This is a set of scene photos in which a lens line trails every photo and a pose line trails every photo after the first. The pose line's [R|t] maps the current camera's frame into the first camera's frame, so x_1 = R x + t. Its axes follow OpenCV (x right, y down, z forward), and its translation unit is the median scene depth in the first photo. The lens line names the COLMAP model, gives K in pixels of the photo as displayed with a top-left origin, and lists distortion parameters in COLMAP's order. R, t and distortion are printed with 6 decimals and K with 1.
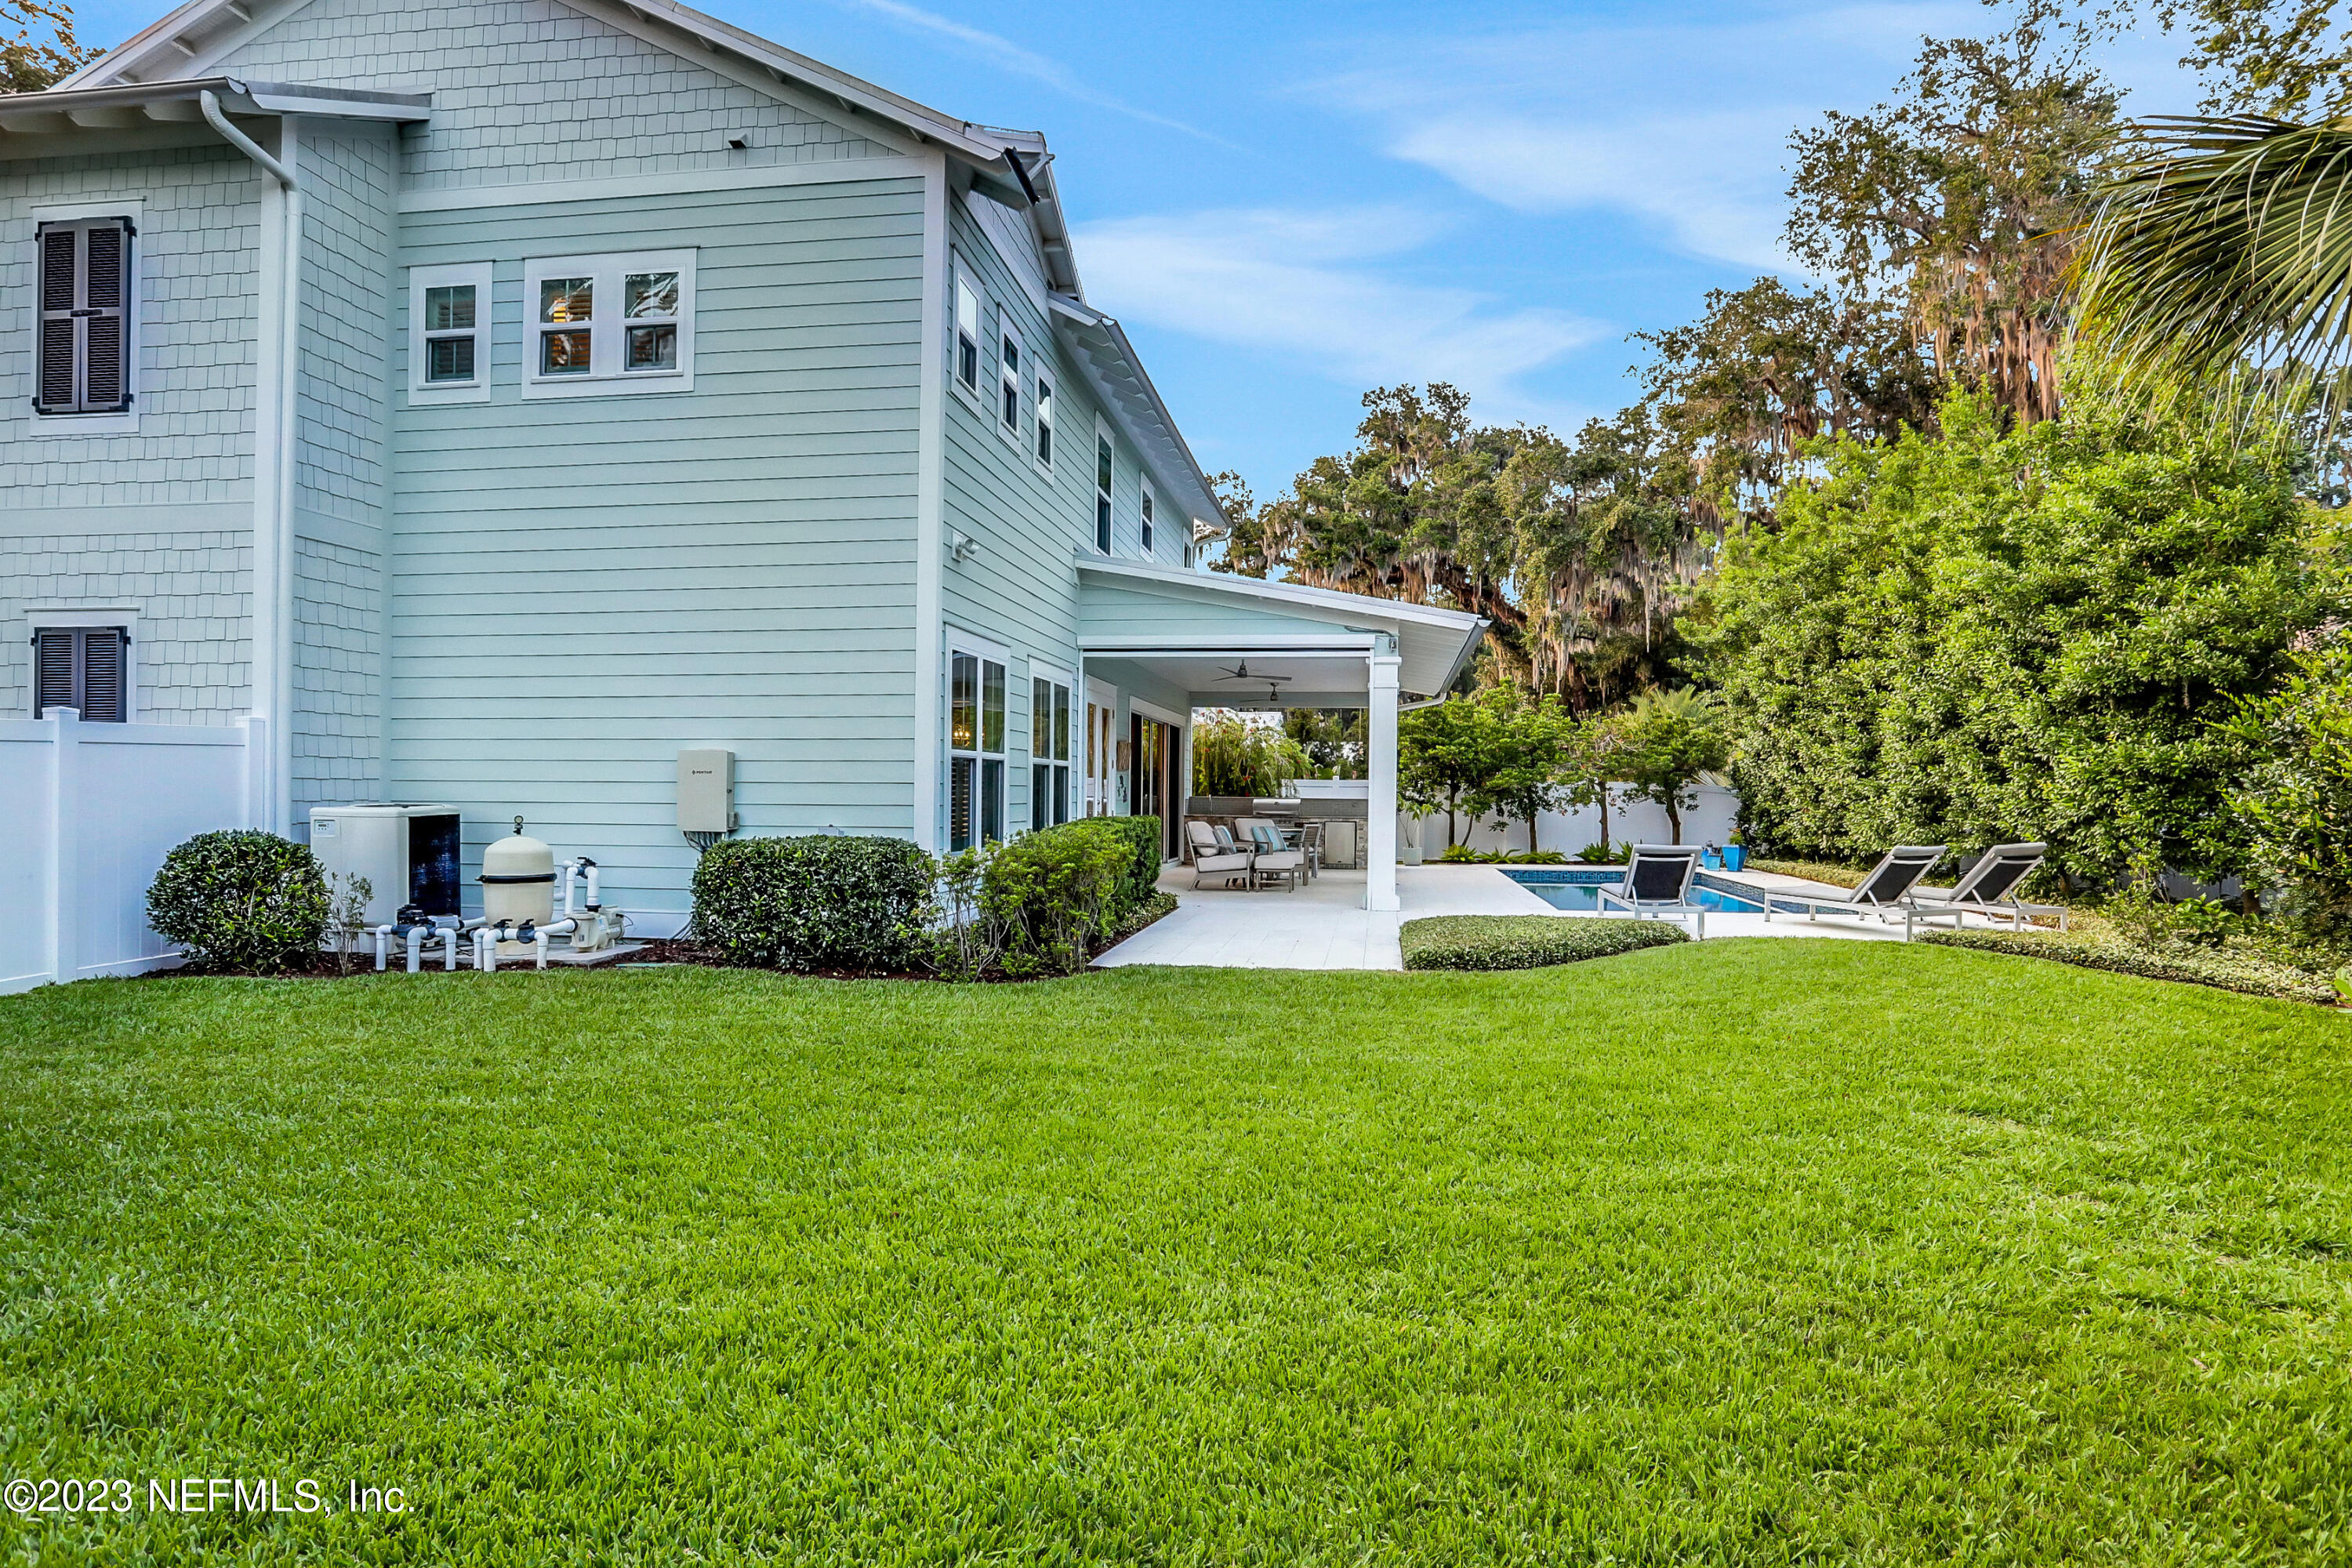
lens RADIAL K [[1255.2, 0, 1176.0], [0, 1255.2, 784.0], [0, 0, 1]] dist [-0.062720, 0.024138]
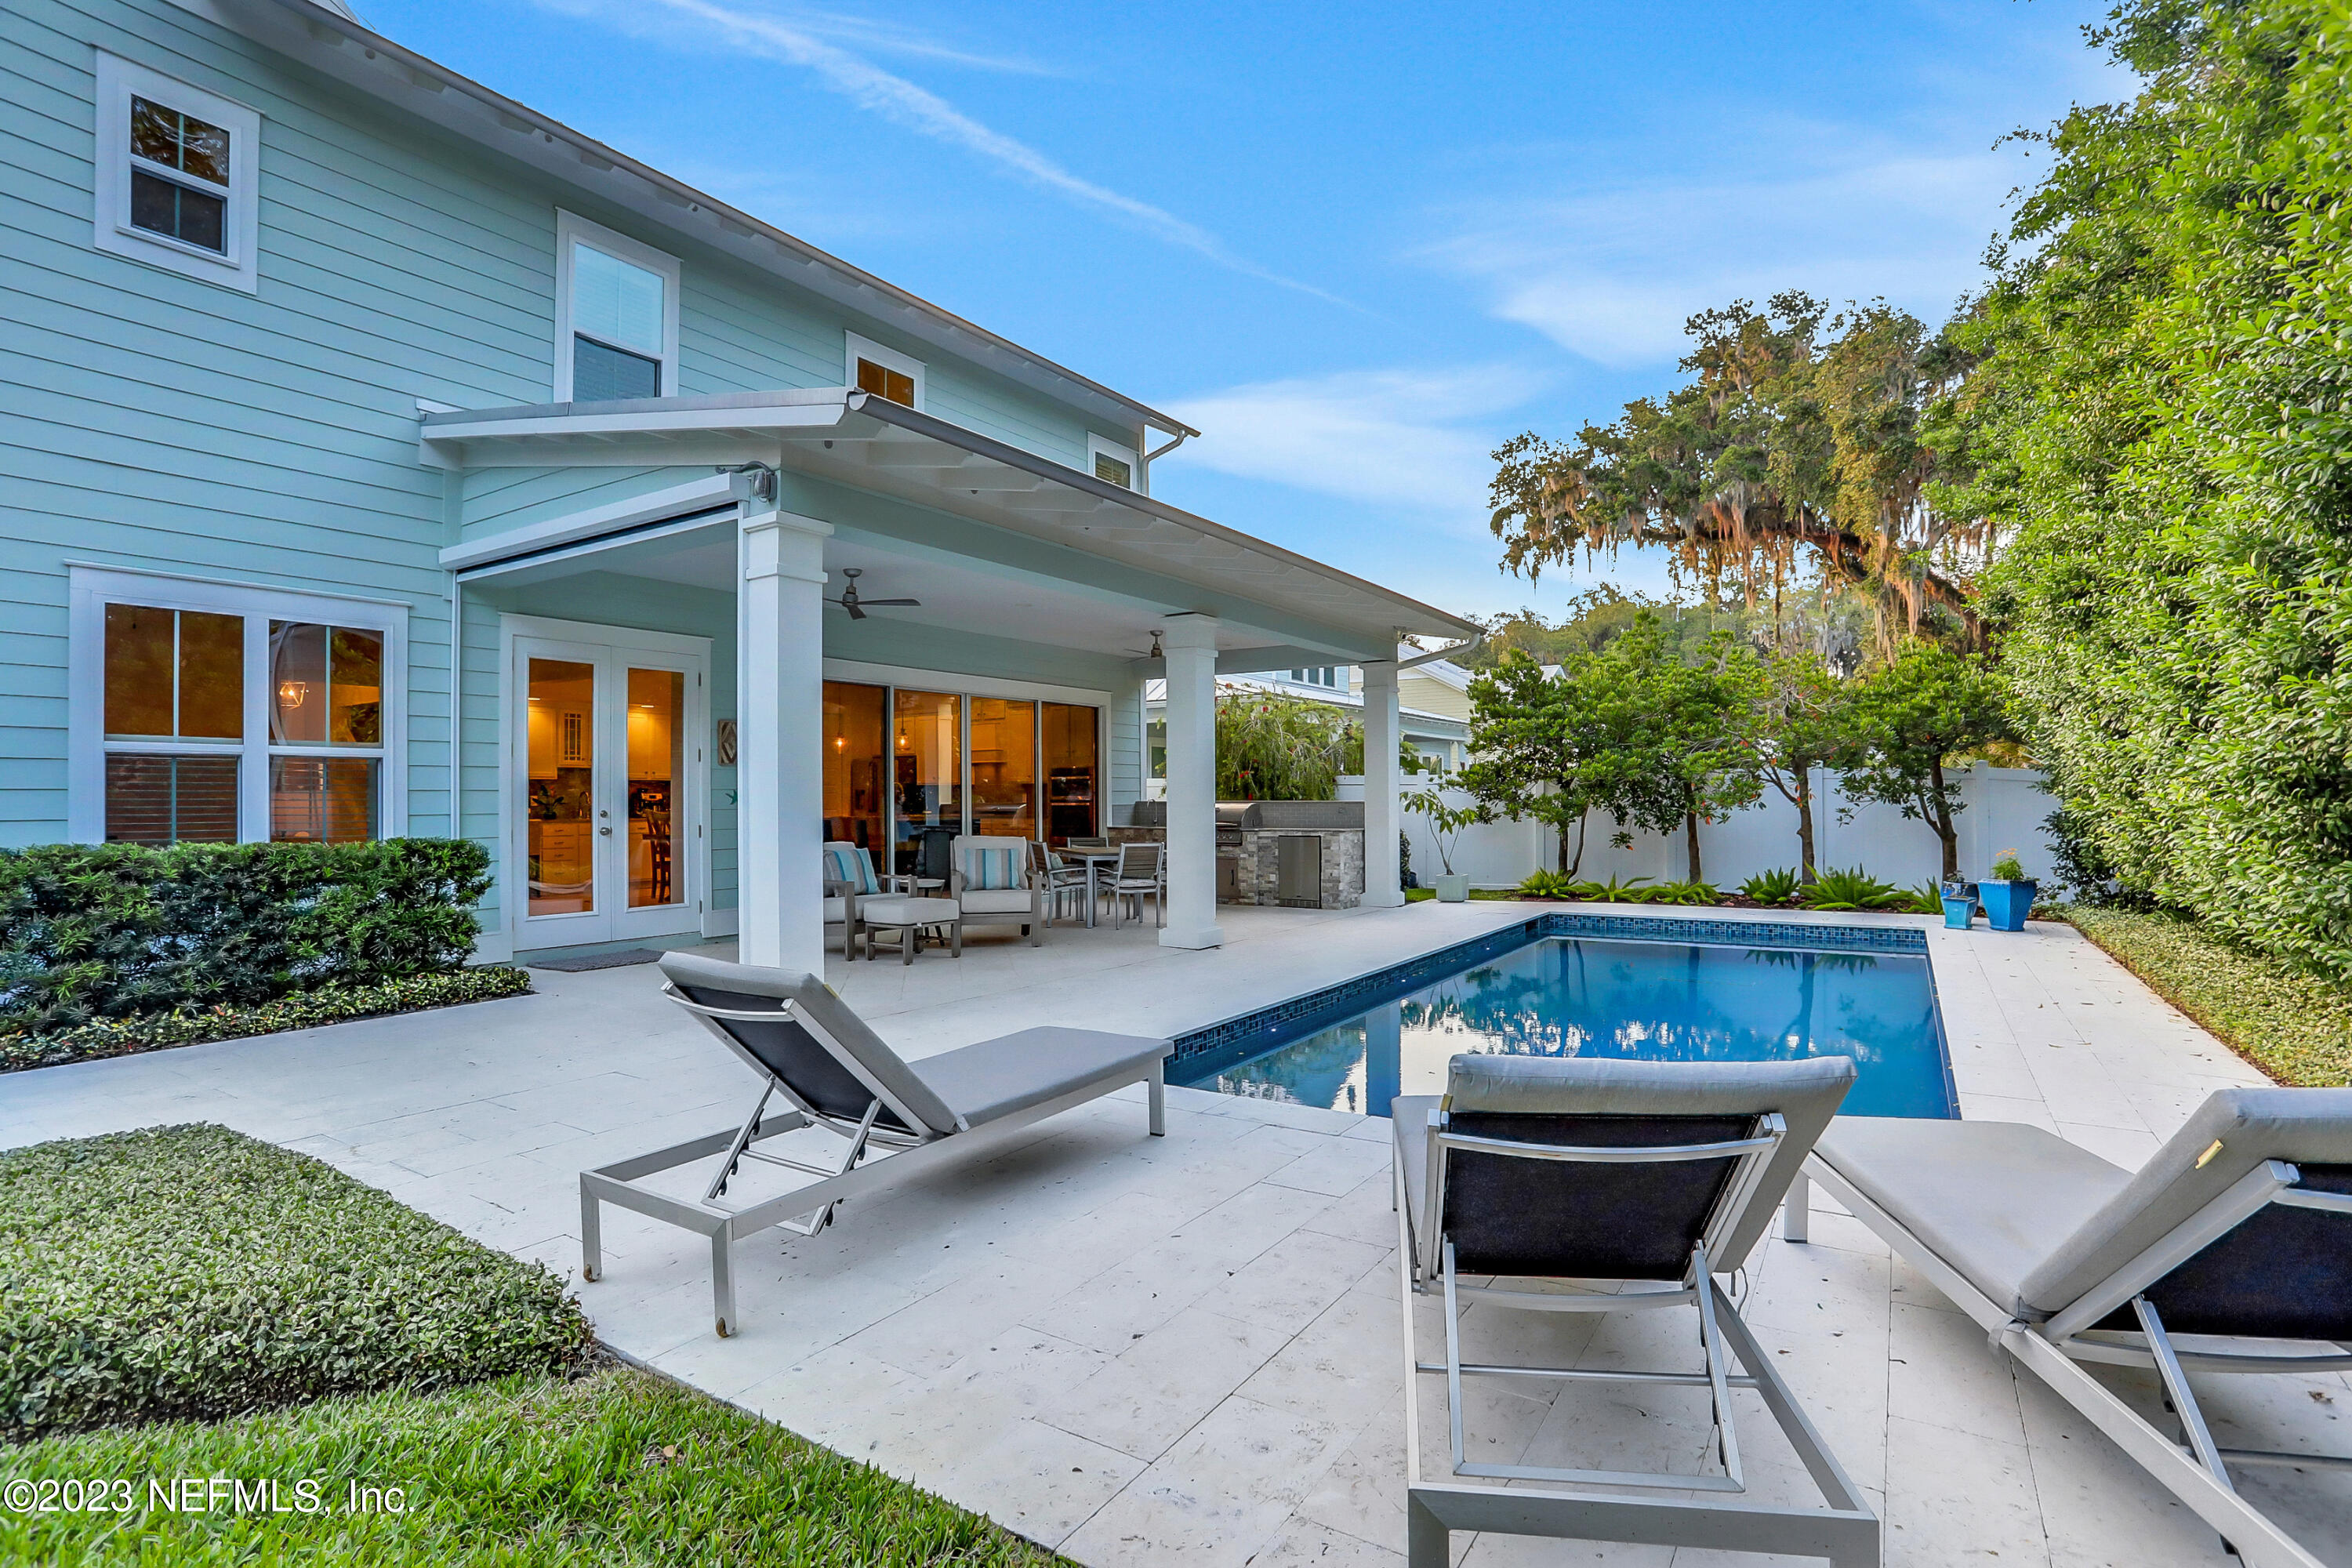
lens RADIAL K [[1147.9, 0, 1187.4], [0, 1147.9, 787.1], [0, 0, 1]] dist [-0.067761, 0.026846]
pose [[0.922842, -0.019663, -0.384676, 0.282364], [0.018049, 0.999807, -0.007806, 0.006773], [0.384755, 0.000260, 0.923019, 0.379747]]
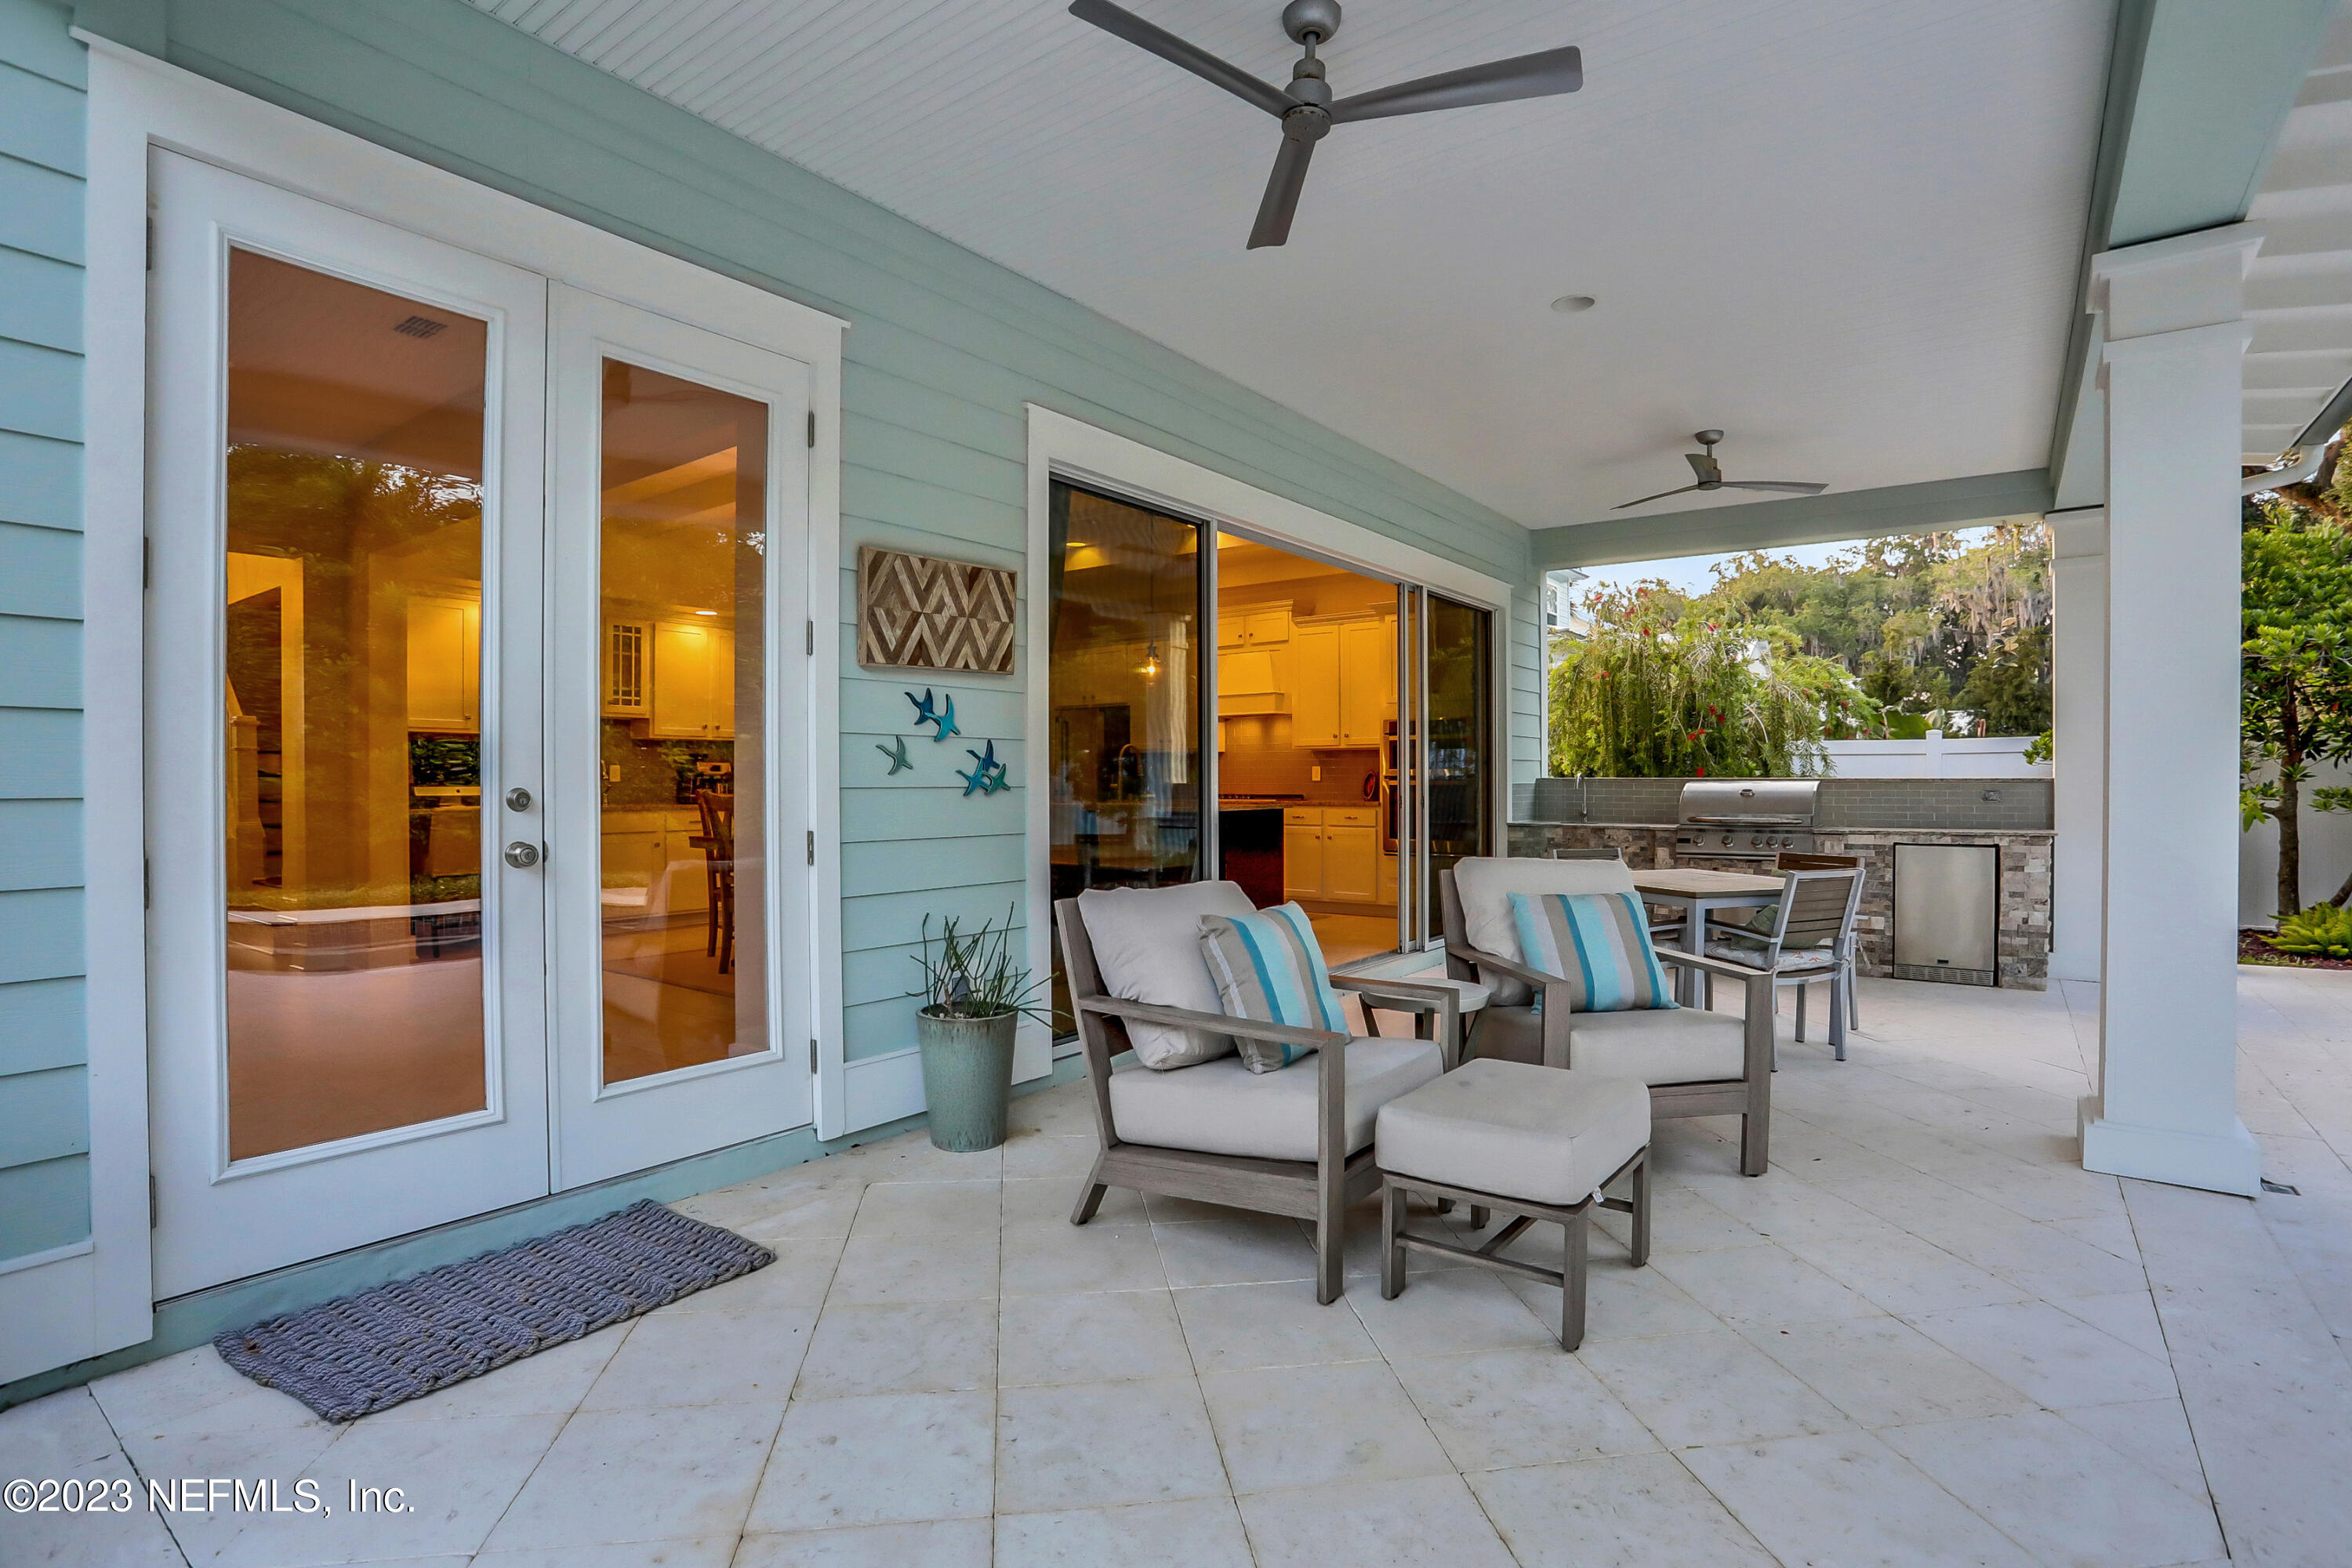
lens RADIAL K [[1147.9, 0, 1187.4], [0, 1147.9, 787.1], [0, 0, 1]] dist [-0.067761, 0.026846]
pose [[0.892453, -0.009424, -0.451041, 0.076617], [0.014287, 0.999871, 0.007378, 0.007986], [0.450913, -0.013028, 0.892473, 0.576292]]
